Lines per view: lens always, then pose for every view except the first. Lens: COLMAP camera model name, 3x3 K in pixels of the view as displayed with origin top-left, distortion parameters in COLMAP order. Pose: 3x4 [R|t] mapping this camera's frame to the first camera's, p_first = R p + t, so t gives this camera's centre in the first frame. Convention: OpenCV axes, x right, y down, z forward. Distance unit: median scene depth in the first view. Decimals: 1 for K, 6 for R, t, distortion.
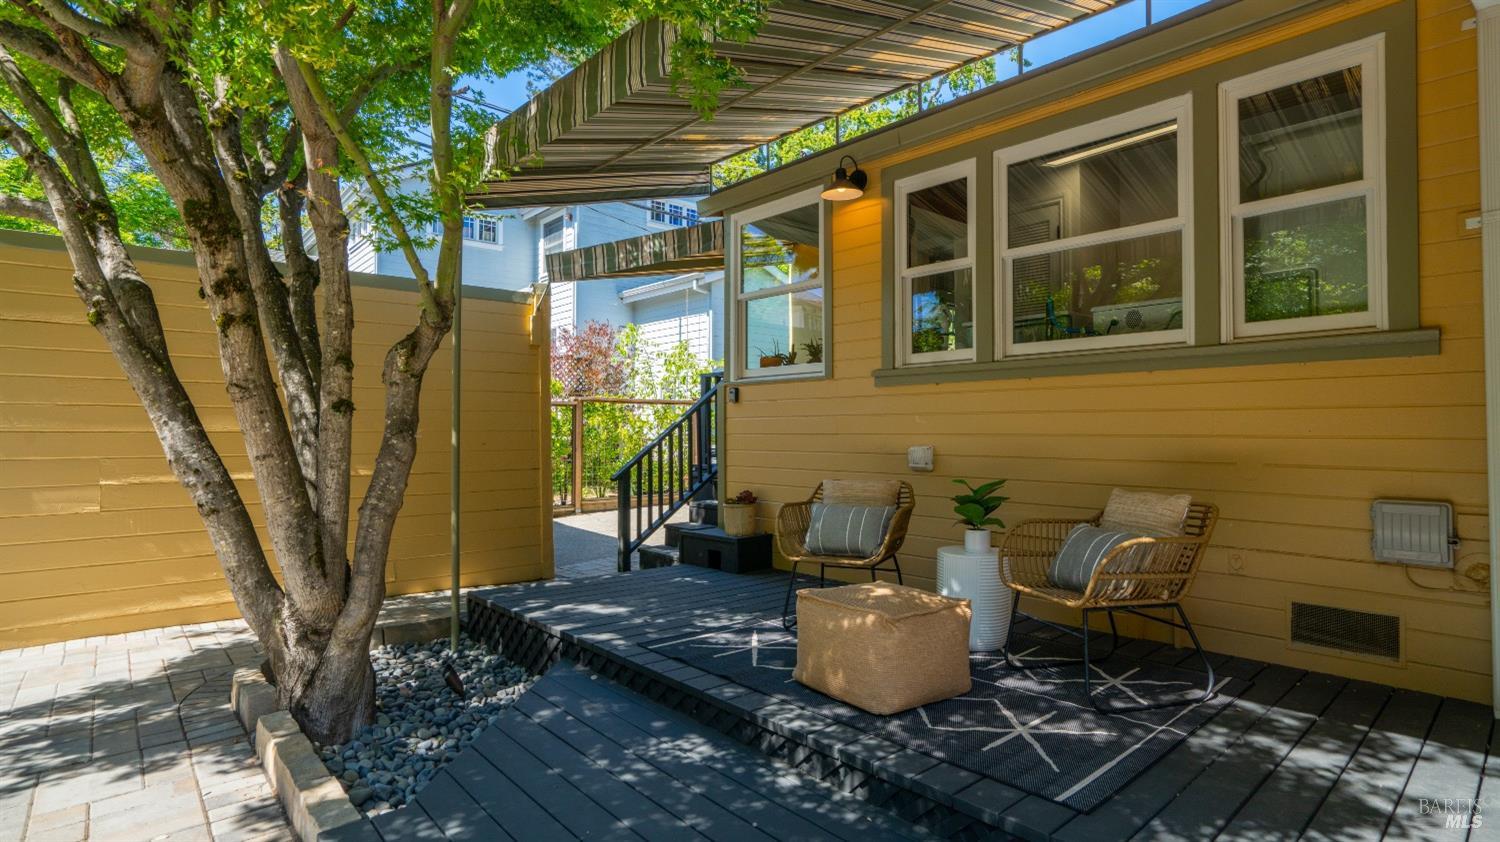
lens RADIAL K [[740.7, 0, 746.4], [0, 740.7, 418.4], [0, 0, 1]] dist [-0.033206, 0.007727]
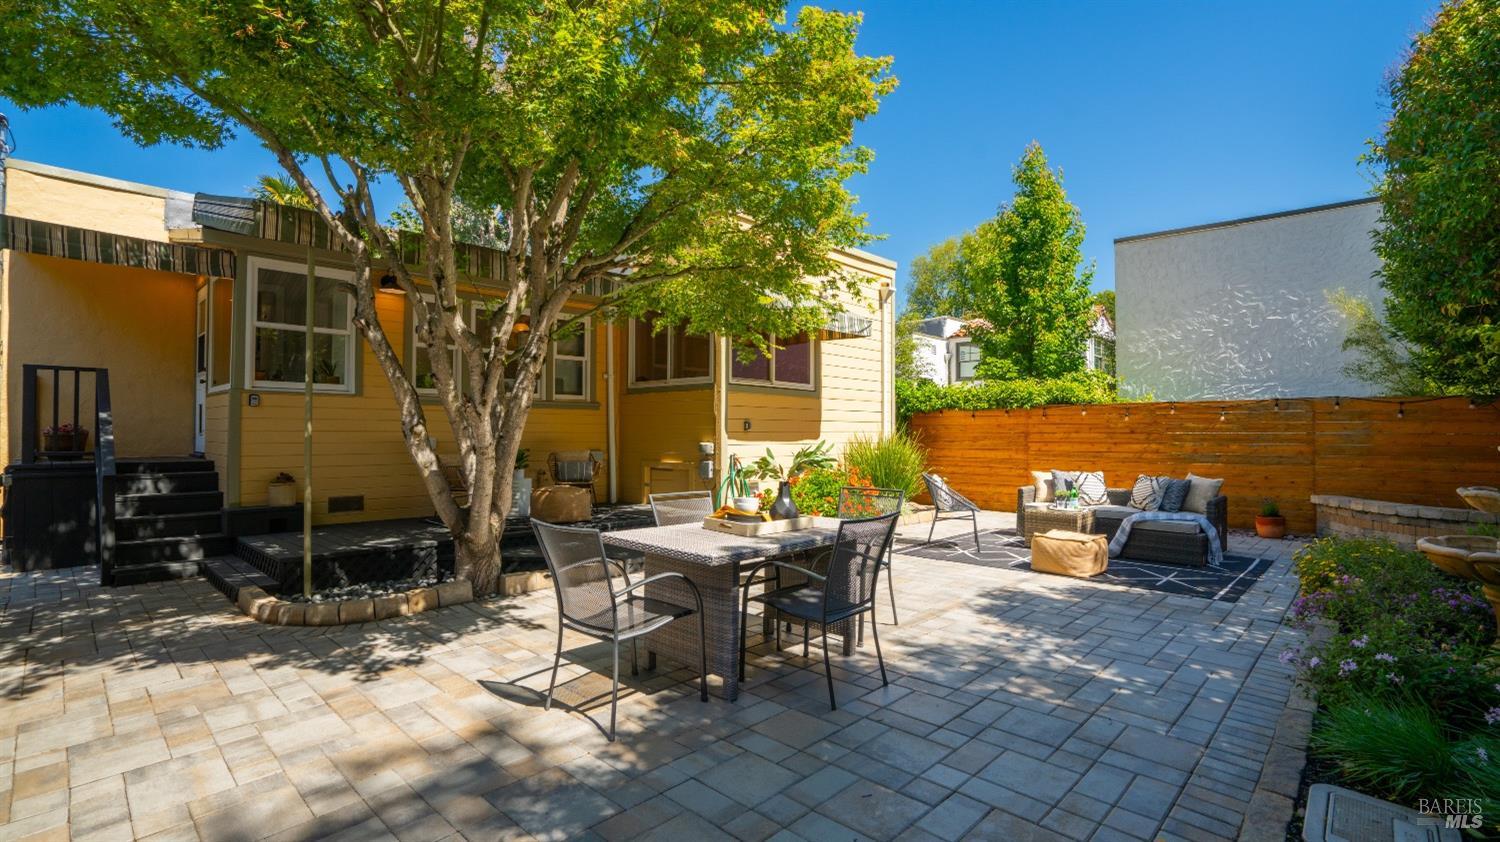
lens RADIAL K [[689.8, 0, 754.6], [0, 689.8, 430.6], [0, 0, 1]] dist [-0.046923, 0.013471]
pose [[-0.084706, 0.006356, 0.996386, -2.092105], [-0.021588, 0.999733, -0.008212, 0.020892], [-0.996172, -0.022206, -0.084546, 0.417278]]
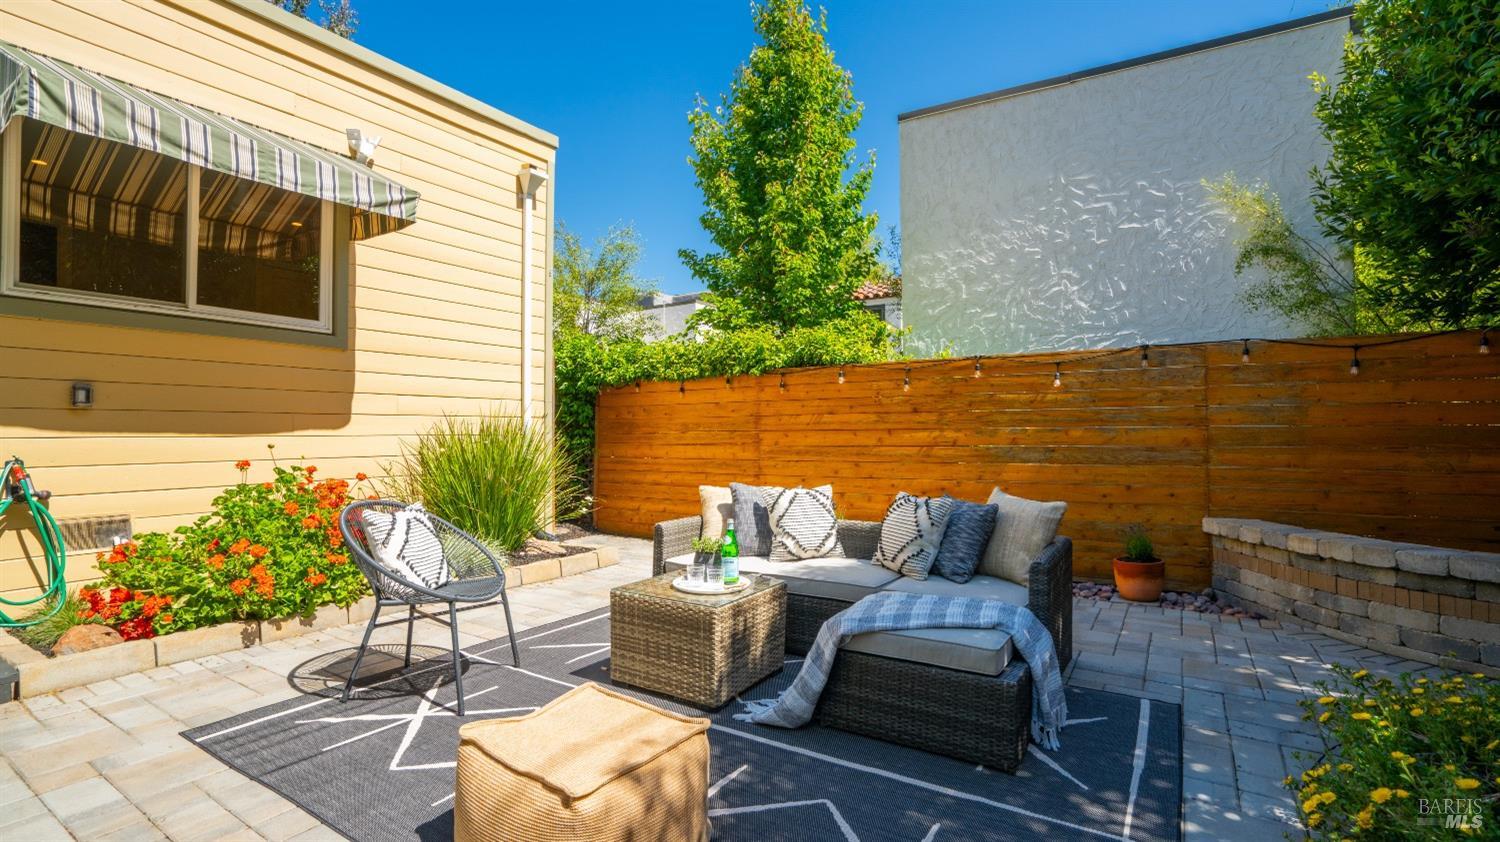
lens RADIAL K [[689.8, 0, 759.1], [0, 689.8, 430.9], [0, 0, 1]] dist [-0.046923, 0.013471]
pose [[-0.284786, 0.007825, 0.958559, -0.901347], [-0.011255, 0.999870, -0.011506, 0.041705], [-0.958525, -0.014065, -0.284662, -0.544585]]
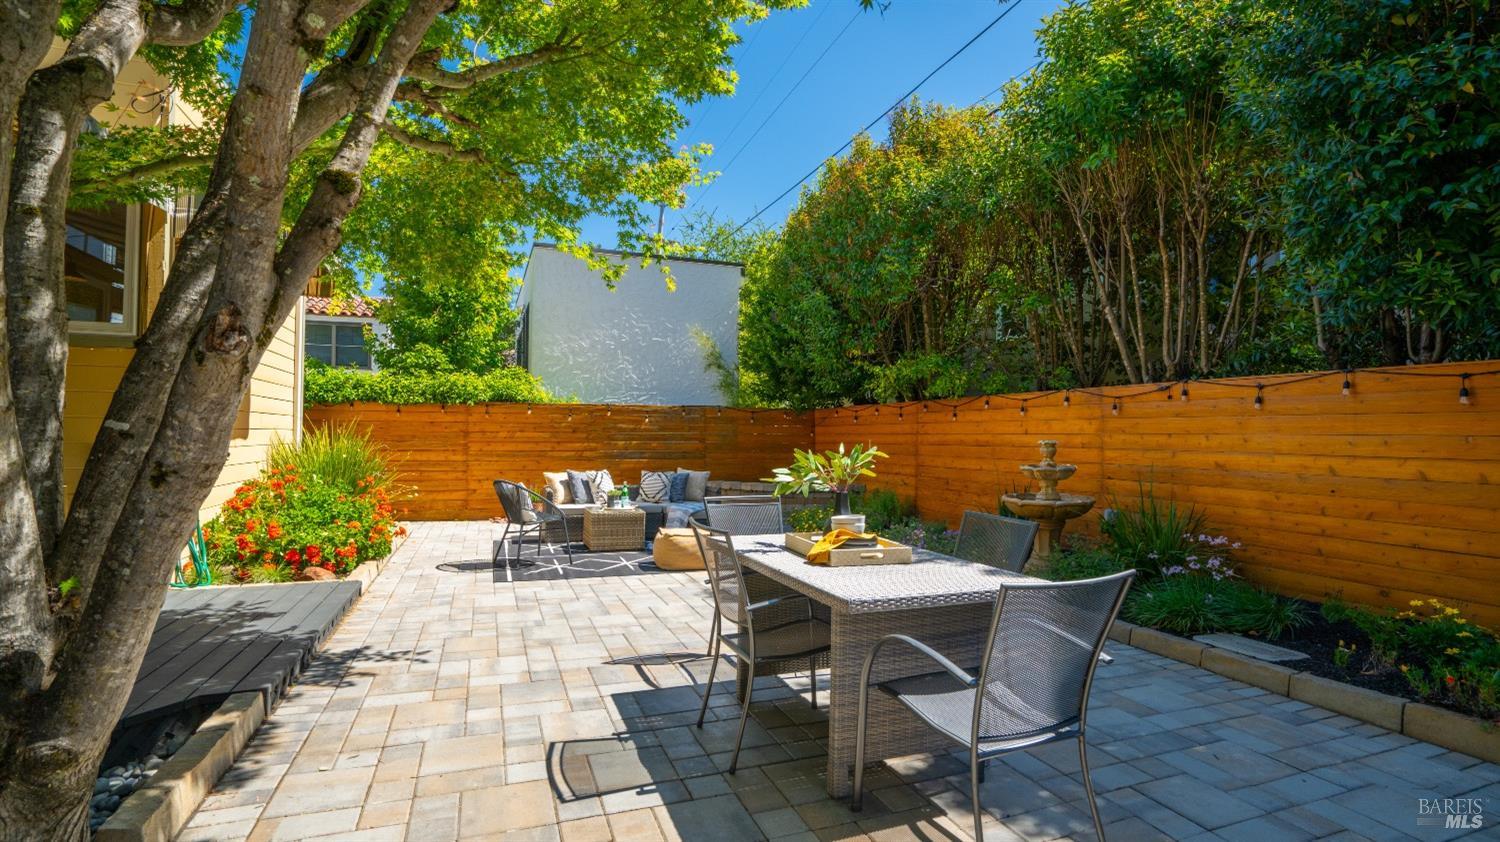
lens RADIAL K [[689.8, 0, 749.5], [0, 689.8, 428.1], [0, 0, 1]] dist [-0.046923, 0.013471]
pose [[-0.933592, 0.001576, 0.358334, -1.203931], [-0.010041, 0.999483, -0.030555, 0.038864], [-0.358197, -0.032124, -0.933093, 1.138540]]
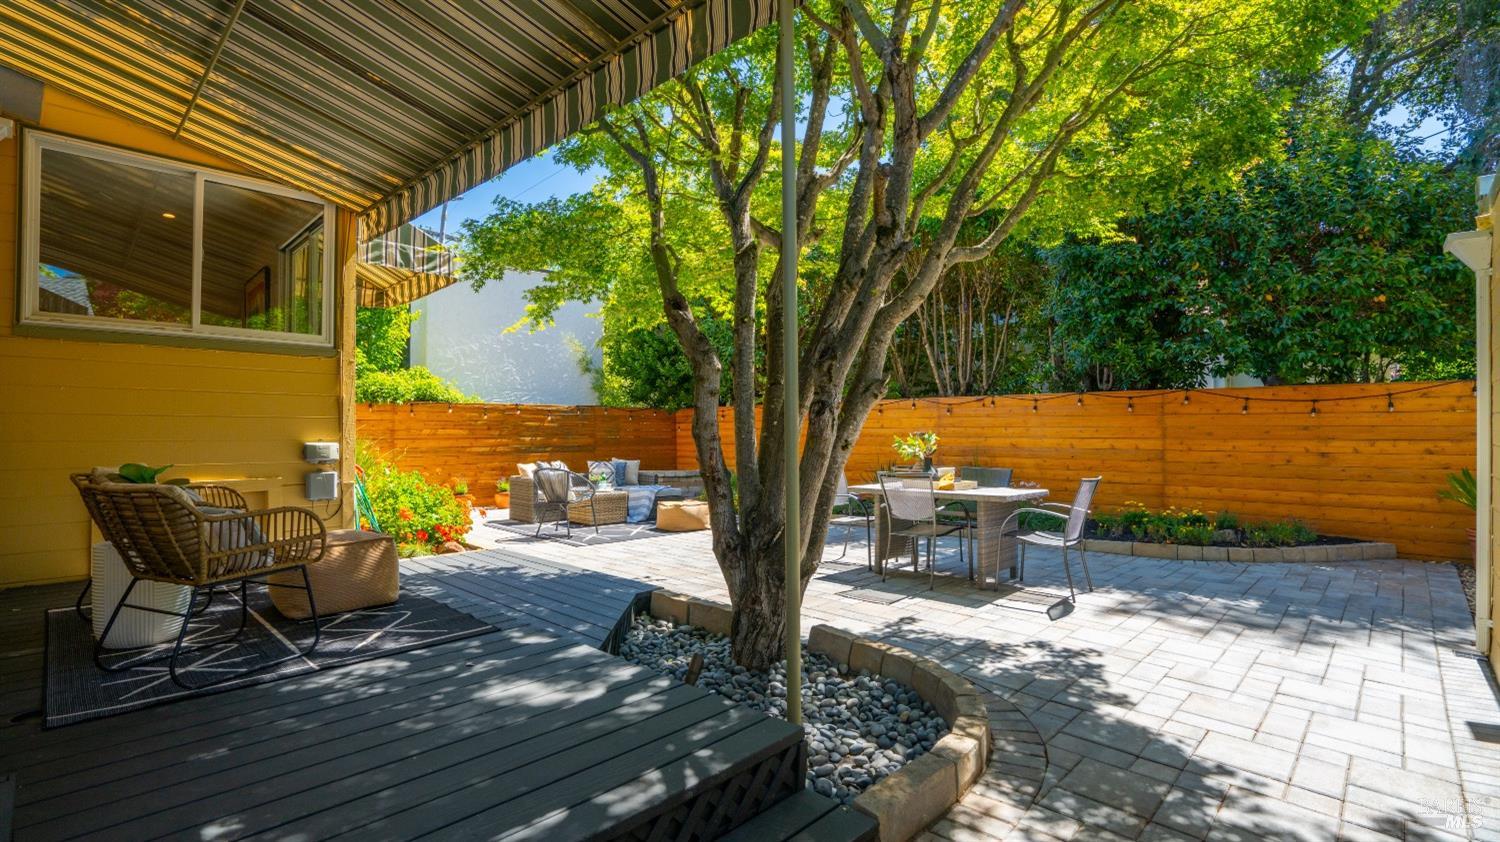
lens RADIAL K [[689.8, 0, 749.8], [0, 689.8, 422.7], [0, 0, 1]] dist [-0.046923, 0.013471]
pose [[-0.997285, 0.005729, -0.073419, -0.417318], [0.008304, 0.999359, -0.034823, 0.064129], [0.073172, -0.035338, -0.996693, 1.944609]]
